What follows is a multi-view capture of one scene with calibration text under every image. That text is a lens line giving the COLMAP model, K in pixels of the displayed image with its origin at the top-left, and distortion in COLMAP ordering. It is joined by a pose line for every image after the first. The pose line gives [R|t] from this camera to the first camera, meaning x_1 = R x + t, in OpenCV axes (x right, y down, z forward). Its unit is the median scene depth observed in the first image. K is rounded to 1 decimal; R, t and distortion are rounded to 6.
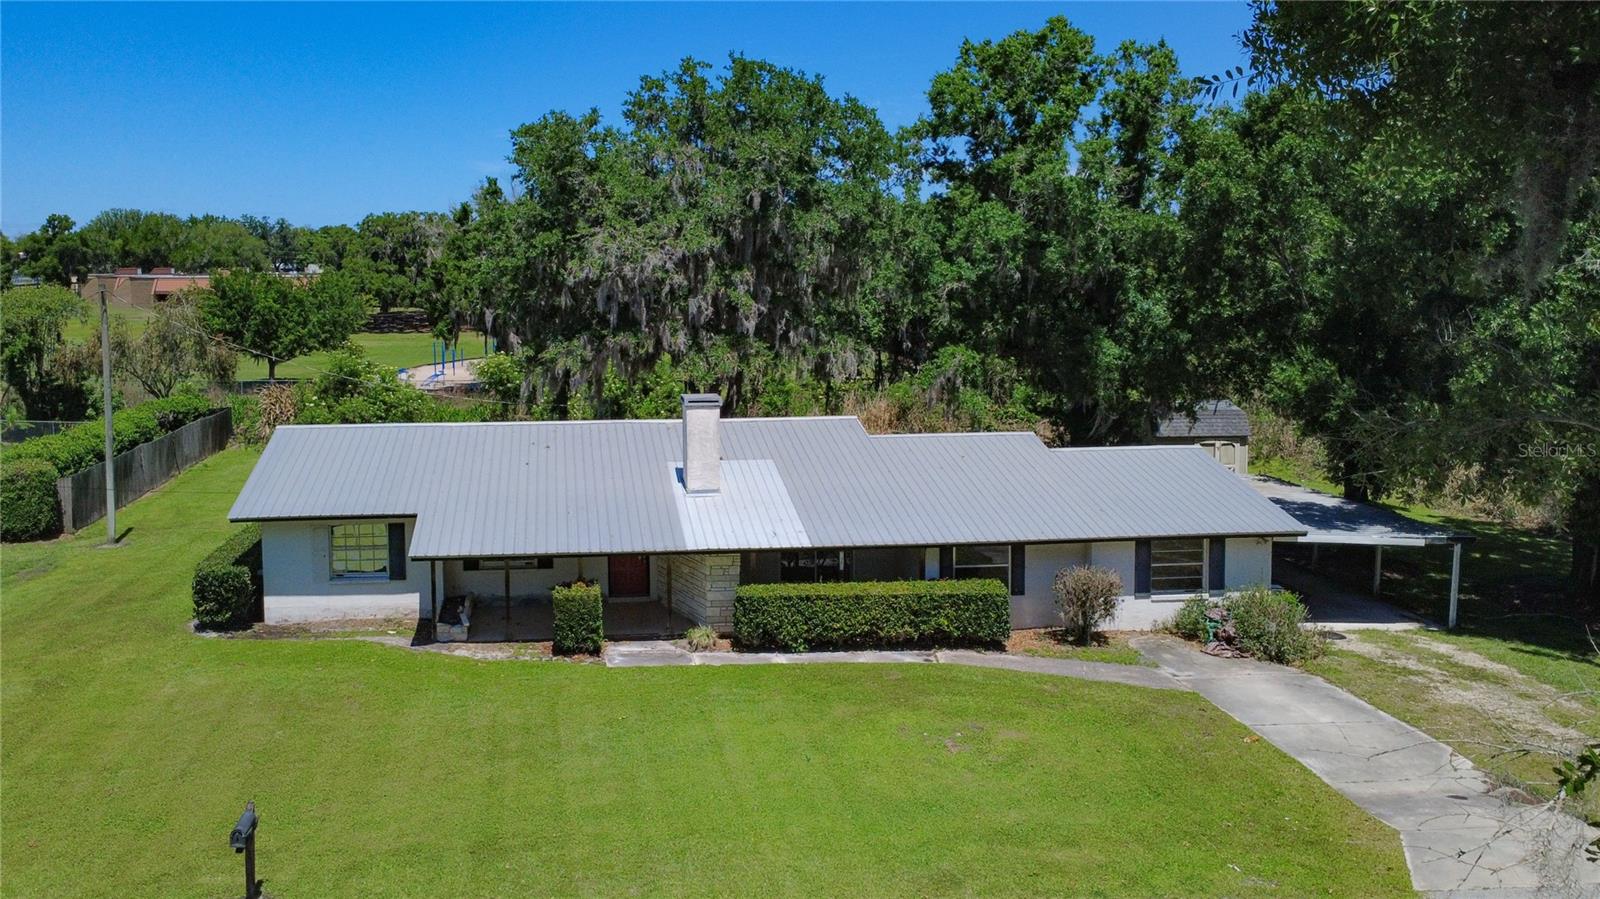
lens RADIAL K [[1173.8, 0, 609.5], [0, 1173.8, 349.2], [0, 0, 1]] dist [0.001555, -0.002366]
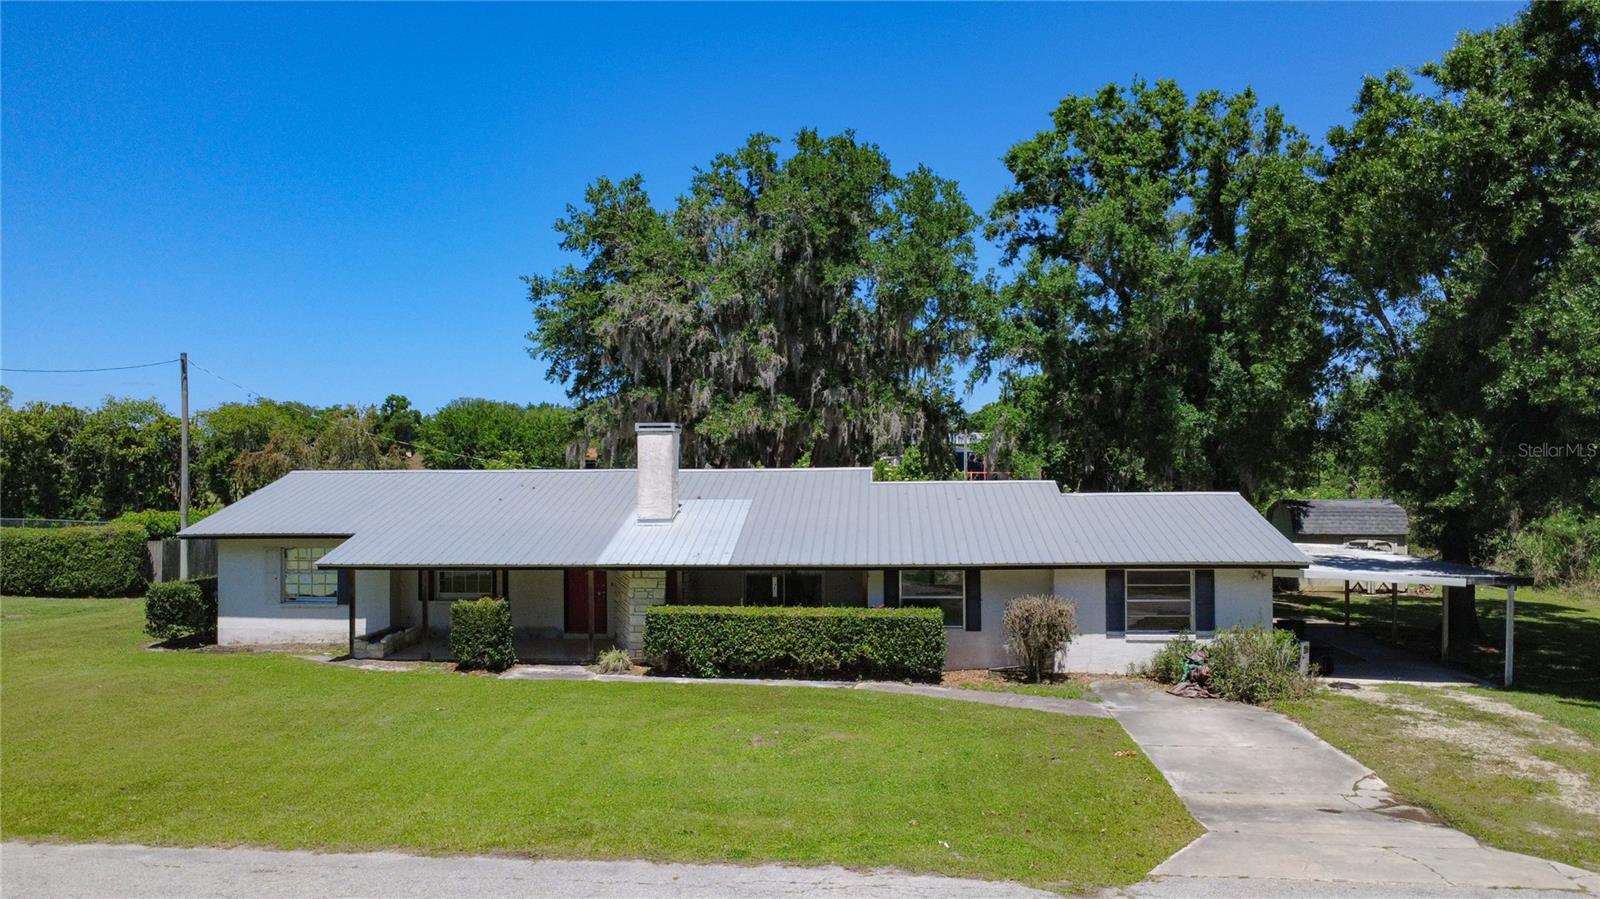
lens RADIAL K [[1121.5, 0, 759.6], [0, 1121.5, 451.7], [0, 0, 1]] dist [0.000428, -0.000452]
pose [[0.987681, -0.001601, -0.156470, 0.326212], [-0.010466, 0.997032, -0.076269, 0.141946], [0.156128, 0.076967, 0.984734, 0.116538]]
